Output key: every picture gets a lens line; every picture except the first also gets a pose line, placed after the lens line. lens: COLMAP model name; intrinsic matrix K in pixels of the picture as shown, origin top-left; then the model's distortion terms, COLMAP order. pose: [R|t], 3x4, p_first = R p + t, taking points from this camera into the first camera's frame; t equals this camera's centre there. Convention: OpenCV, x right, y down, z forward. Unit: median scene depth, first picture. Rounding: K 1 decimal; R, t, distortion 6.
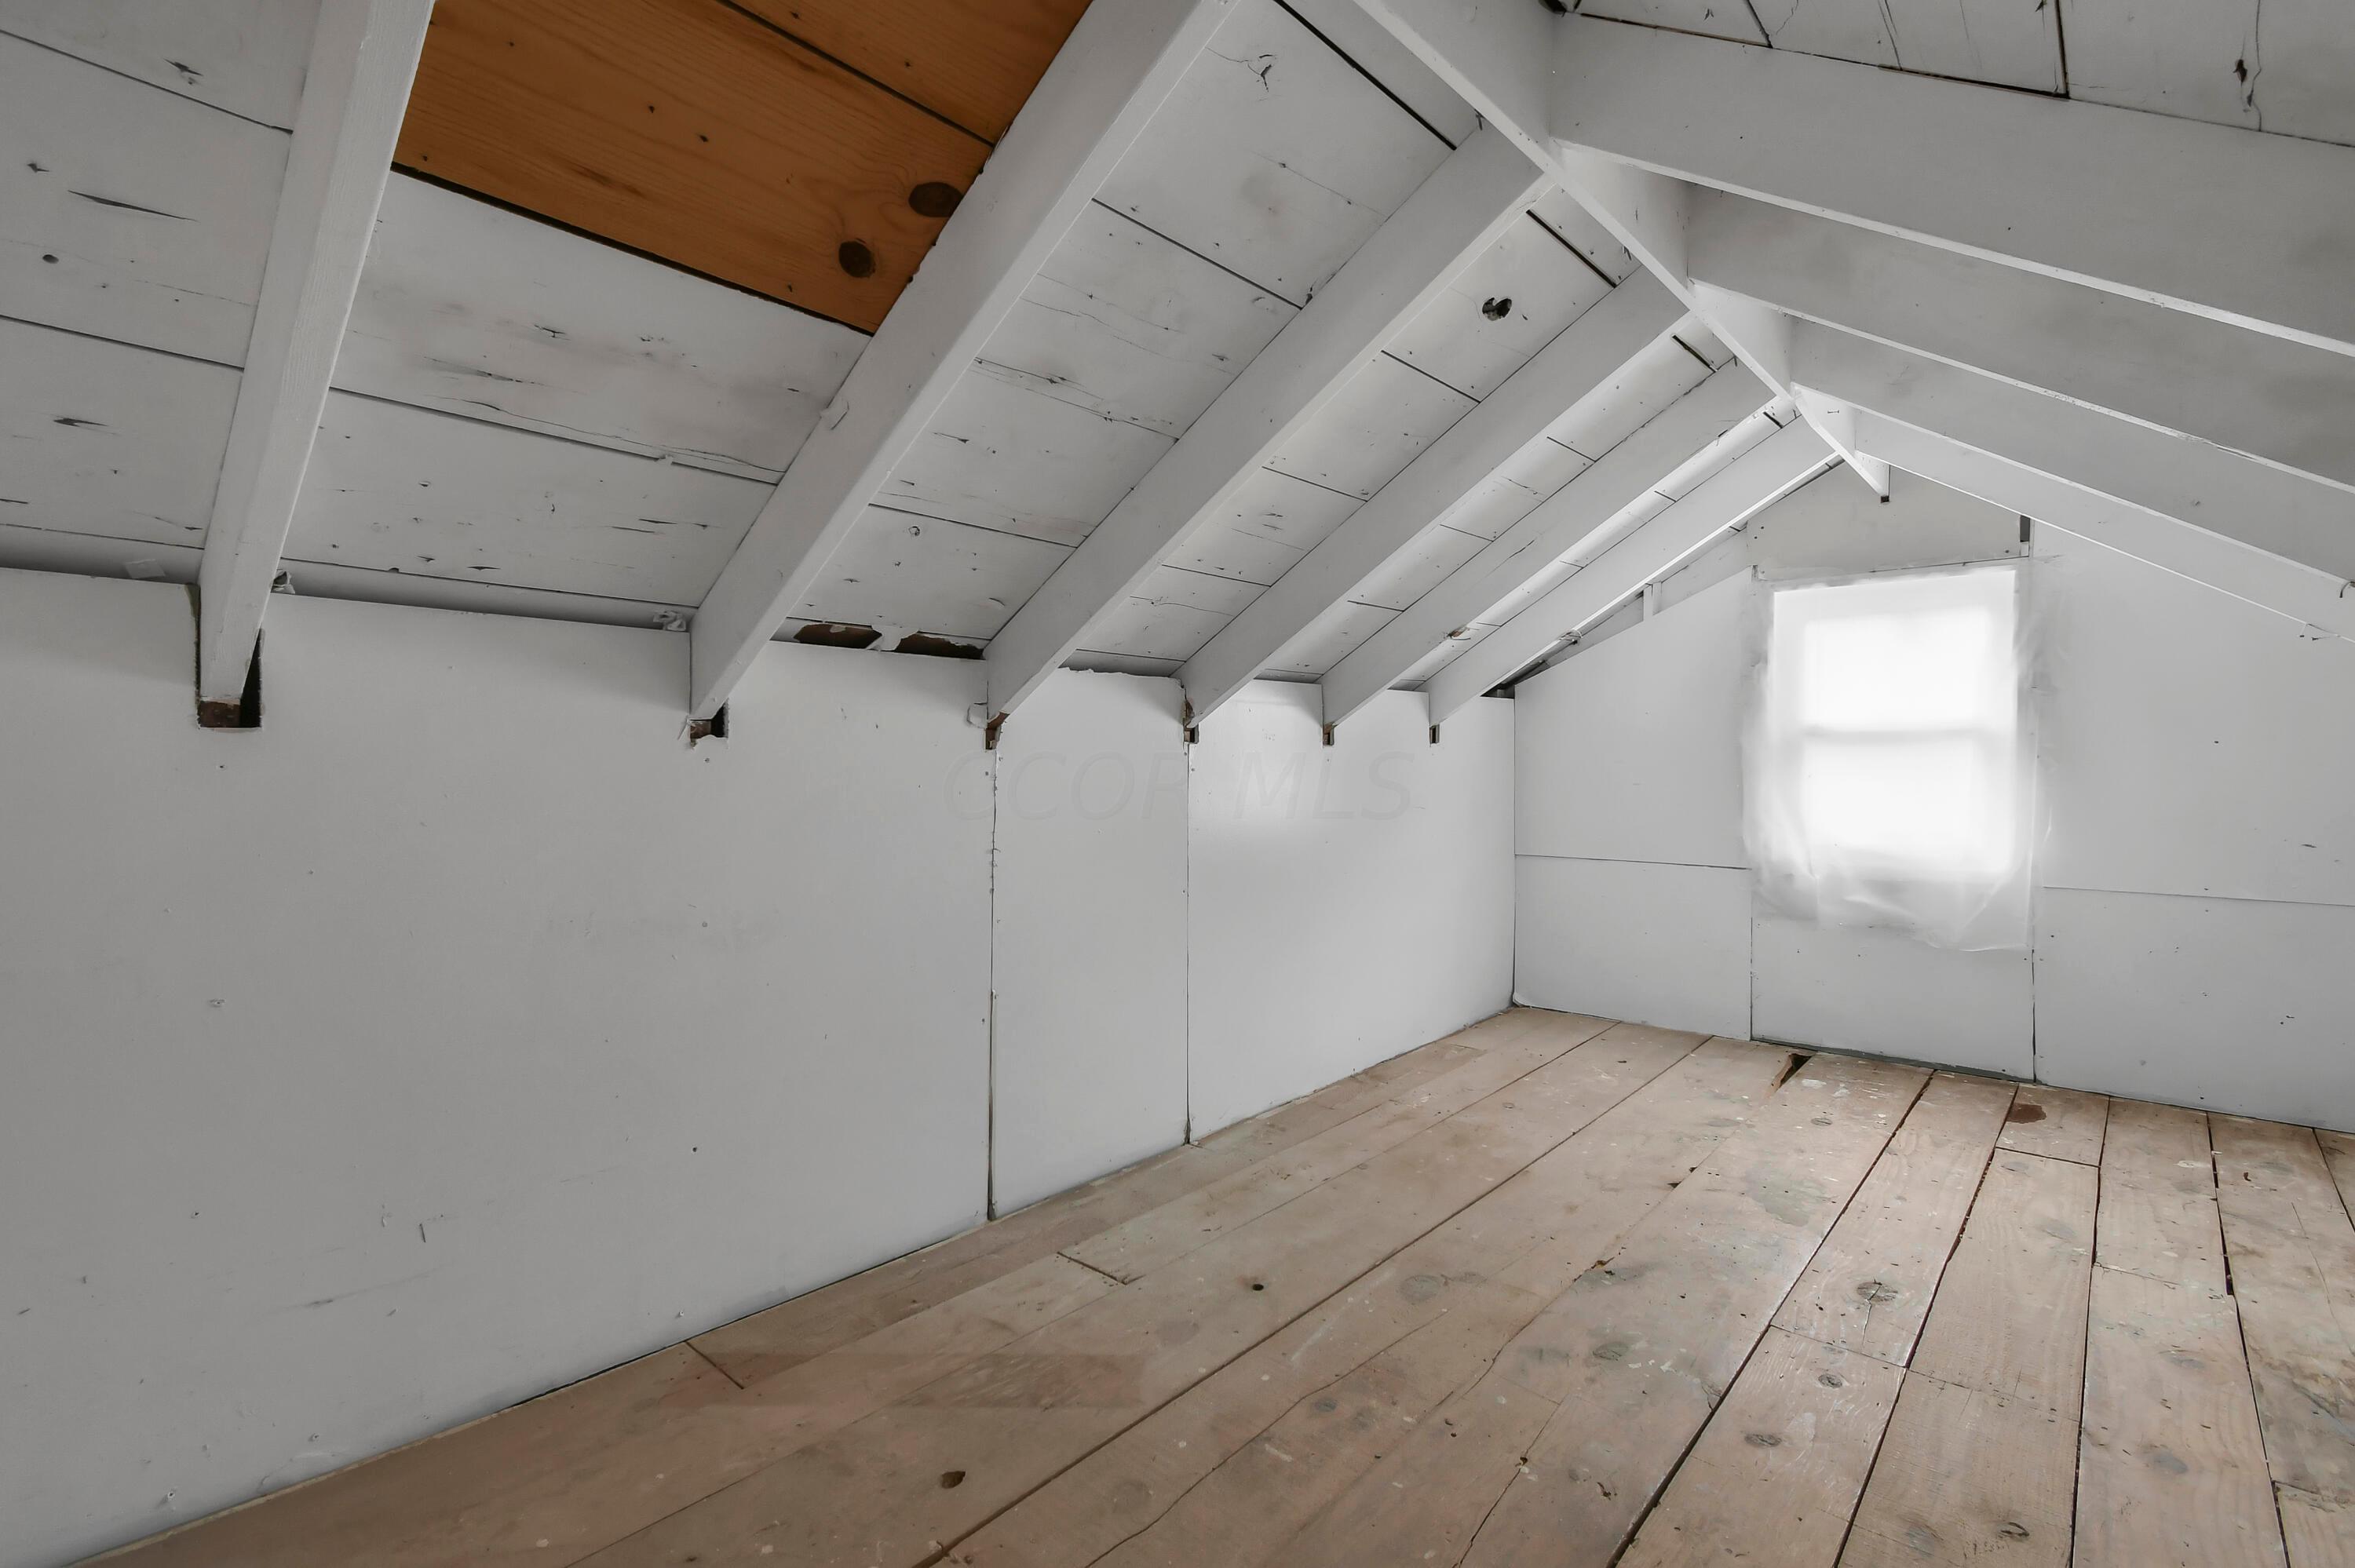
lens RADIAL K [[1074.7, 0, 1177.6], [0, 1074.7, 772.9], [0, 0, 1]] dist [0.004743, -0.000327]
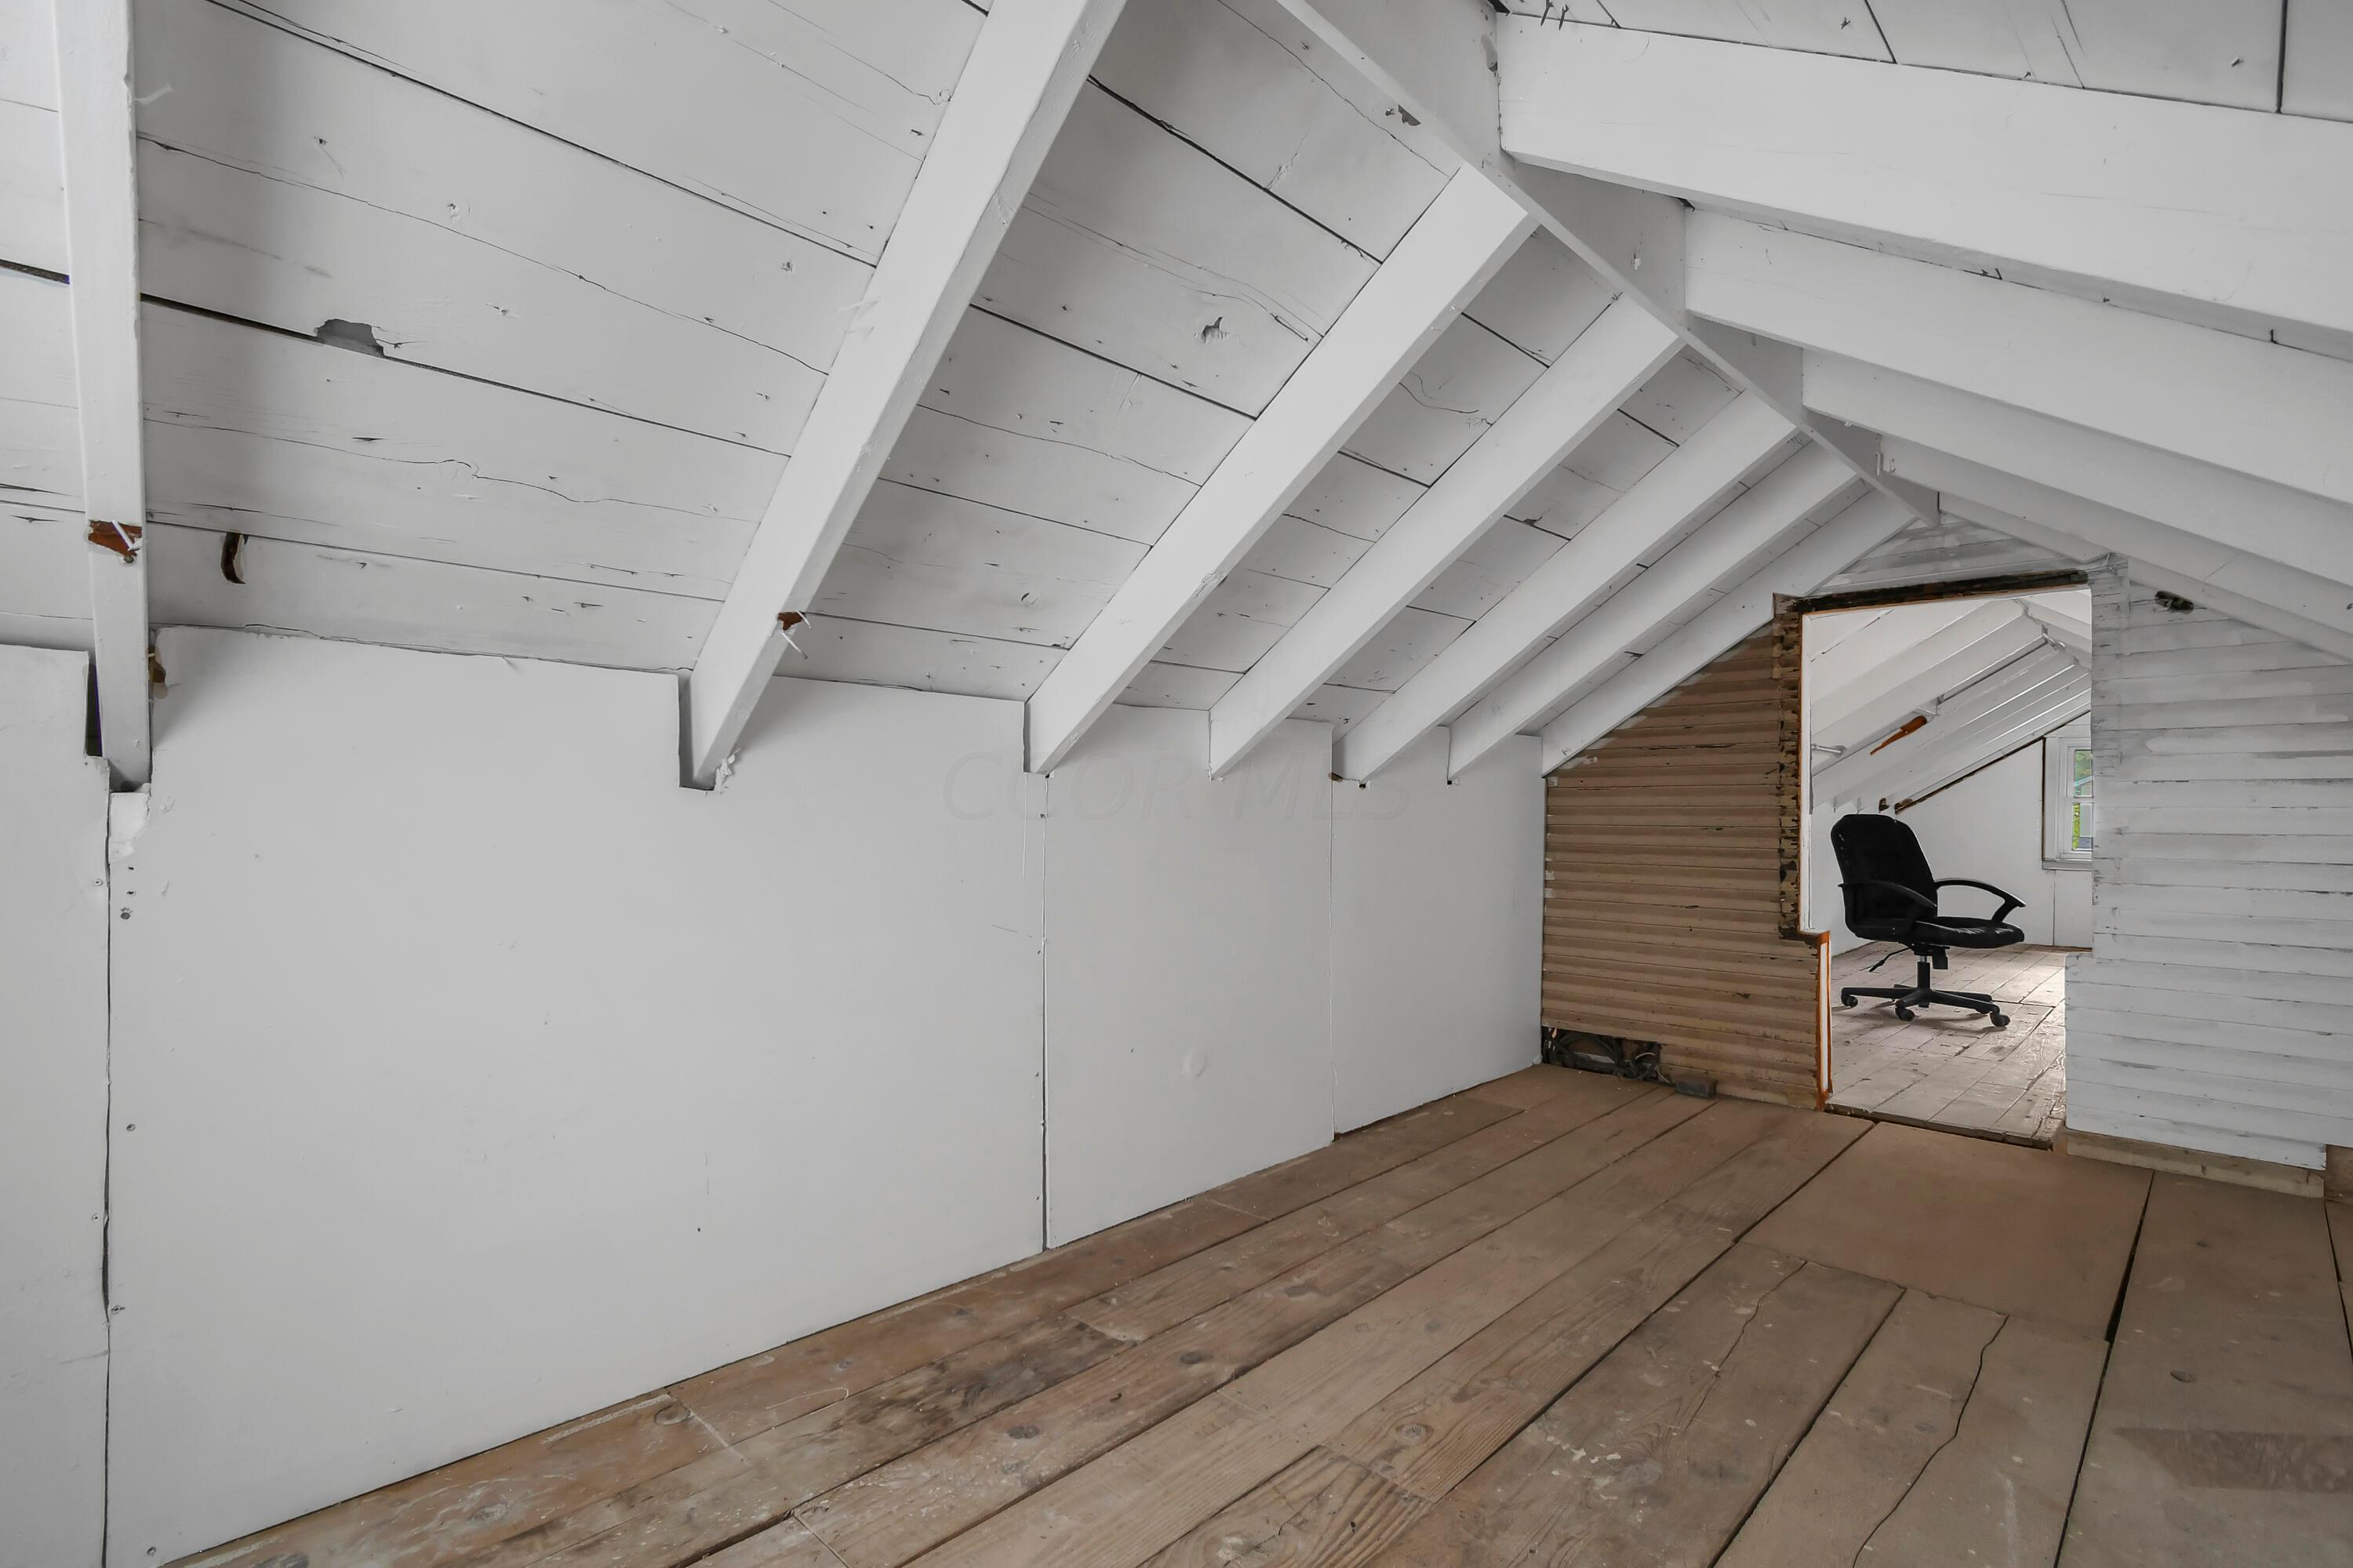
lens RADIAL K [[1073.9, 0, 1176.5], [0, 1073.9, 792.0], [0, 0, 1]] dist [0.004743, -0.000327]
pose [[-0.998478, -0.002864, 0.055086, 0.762725], [-0.002491, 0.999973, 0.006843, -0.025223], [-0.055104, 0.006696, -0.998458, 1.973507]]
